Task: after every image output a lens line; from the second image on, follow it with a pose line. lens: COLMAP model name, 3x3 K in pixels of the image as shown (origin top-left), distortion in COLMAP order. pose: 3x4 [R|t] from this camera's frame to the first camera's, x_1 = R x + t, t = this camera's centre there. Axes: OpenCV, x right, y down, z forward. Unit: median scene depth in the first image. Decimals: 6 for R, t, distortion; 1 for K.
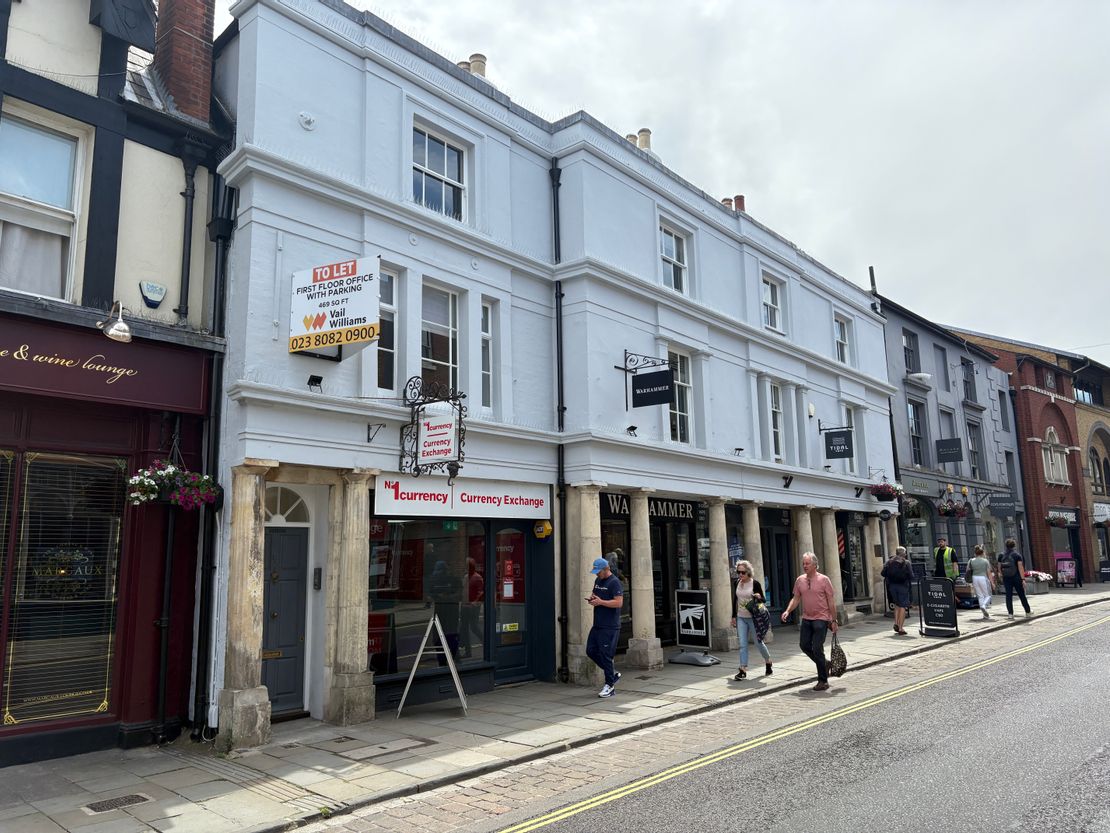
lens RADIAL K [[818.6, 0, 554.7], [0, 818.6, 414.9], [0, 0, 1]] dist [0.028129, -0.031752]
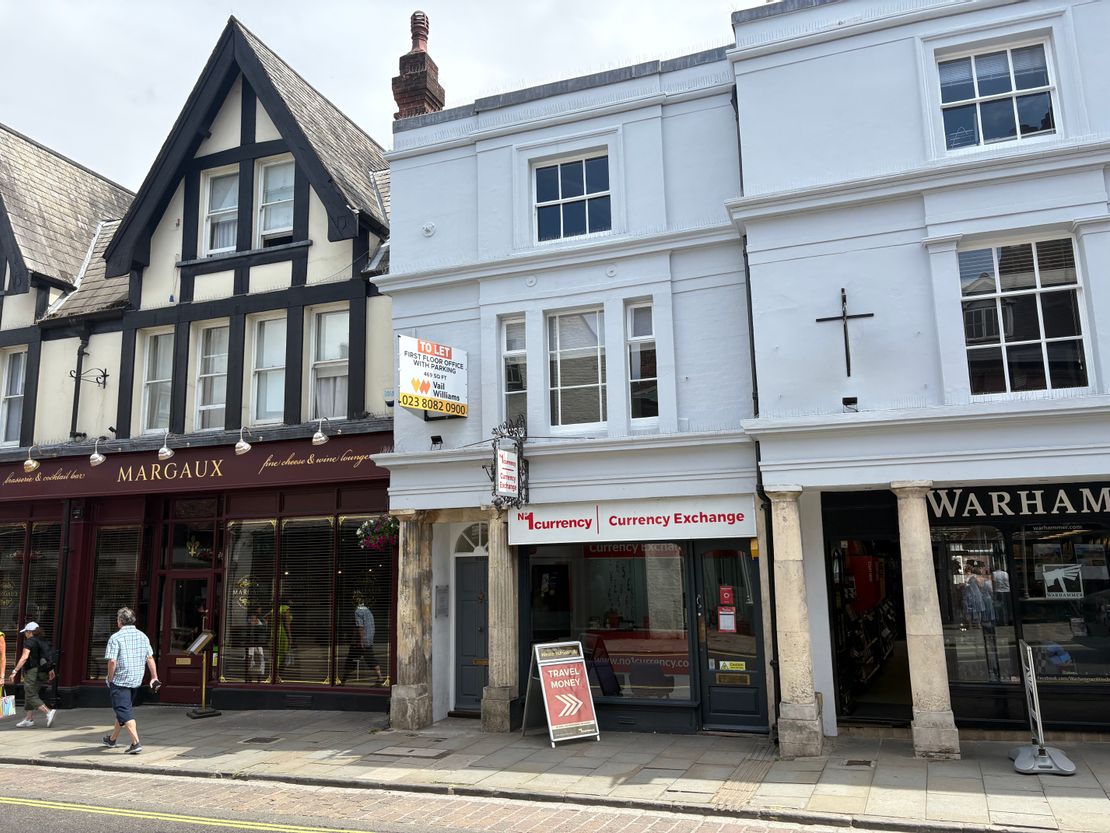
lens RADIAL K [[818.6, 0, 556.4], [0, 818.6, 426.3], [0, 0, 1]] dist [0.028129, -0.031752]
pose [[0.364229, -0.150775, -0.919024, 0.728402], [0.174145, 0.980429, -0.091831, 0.066653], [0.914883, -0.126596, 0.383357, 0.569966]]
